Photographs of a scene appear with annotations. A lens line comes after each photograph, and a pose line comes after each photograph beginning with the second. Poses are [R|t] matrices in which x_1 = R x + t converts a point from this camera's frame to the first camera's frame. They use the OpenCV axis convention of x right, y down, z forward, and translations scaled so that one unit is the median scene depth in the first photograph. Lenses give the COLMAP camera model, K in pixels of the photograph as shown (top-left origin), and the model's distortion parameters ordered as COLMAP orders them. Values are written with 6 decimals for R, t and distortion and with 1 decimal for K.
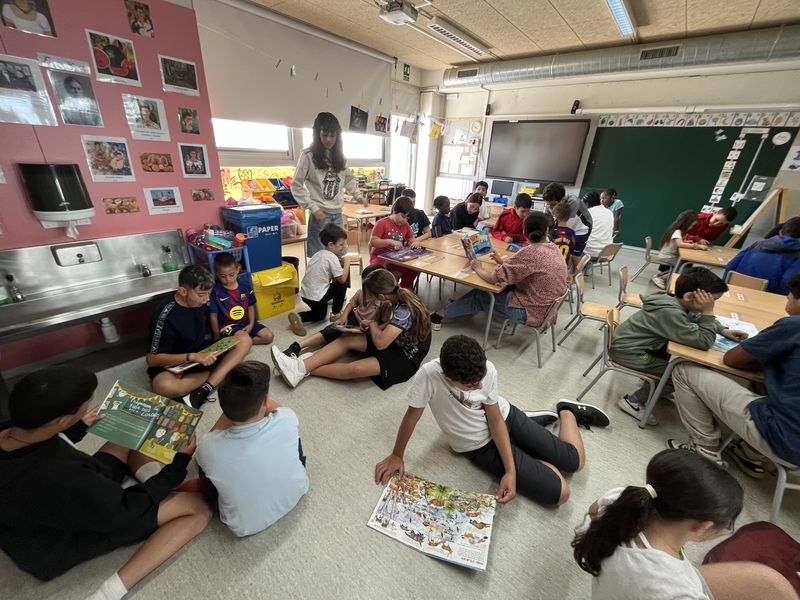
lens RADIAL K [[325.4, 0, 400.0], [0, 325.4, 300.0], [0, 0, 1]] dist [-0.000649, -0.000310]
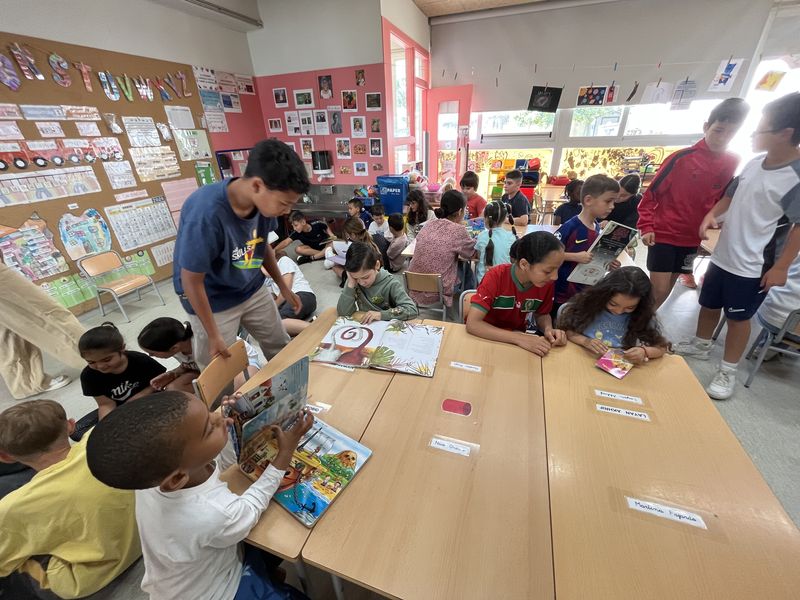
lens RADIAL K [[325.4, 0, 400.0], [0, 325.4, 300.0], [0, 0, 1]] dist [-0.000649, -0.000310]
pose [[0.328972, 0.382409, -0.863447, 1.140908], [-0.341824, 0.900558, 0.268610, -0.171196], [0.880303, 0.206782, 0.426975, 0.453933]]
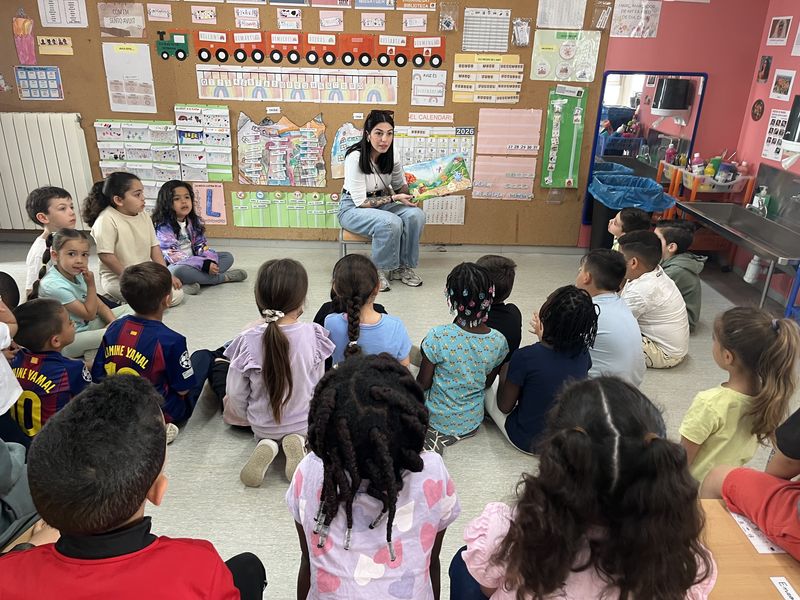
lens RADIAL K [[611.6, 0, 400.0], [0, 611.6, 300.0], [0, 0, 1]] dist [0.099332, -0.126200]
pose [[-0.763915, 0.183048, -0.618811, 0.769419], [-0.327154, 0.716708, 0.615874, -0.468217], [0.556241, 0.672922, -0.487619, 1.048835]]
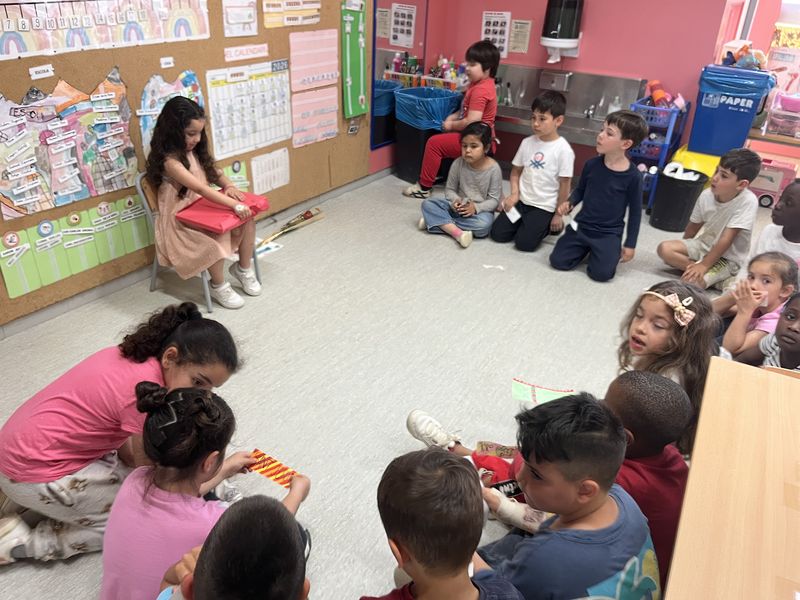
lens RADIAL K [[611.6, 0, 400.0], [0, 611.6, 300.0], [0, 0, 1]] dist [0.099332, -0.126200]
pose [[0.122750, 0.434222, -0.892404, 0.924144], [-0.439171, 0.830136, 0.343516, -0.003822], [0.889978, 0.349751, 0.292596, 0.099574]]
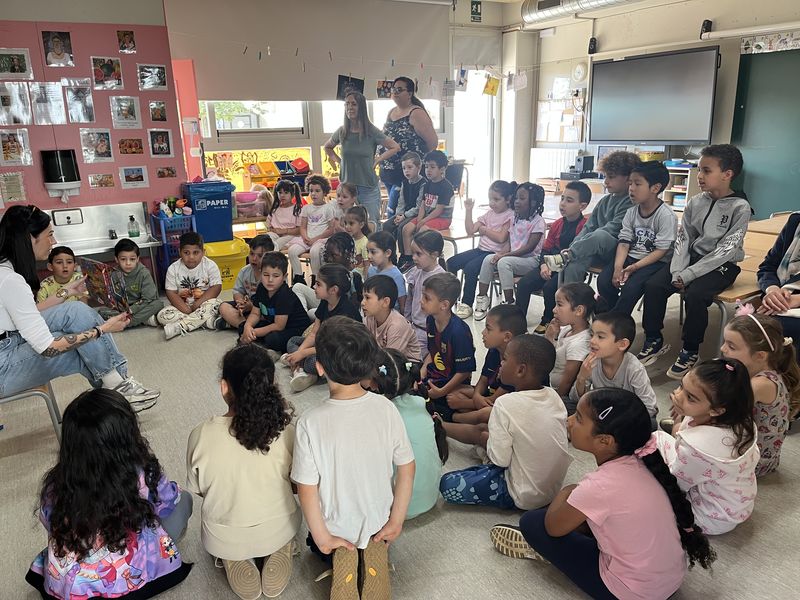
lens RADIAL K [[611.6, 0, 400.0], [0, 611.6, 300.0], [0, 0, 1]] dist [0.099332, -0.126200]
pose [[0.943177, 0.016031, -0.331905, 0.789341], [-0.063701, 0.989033, -0.133249, 0.313921], [0.326129, 0.146820, 0.933854, -0.606925]]
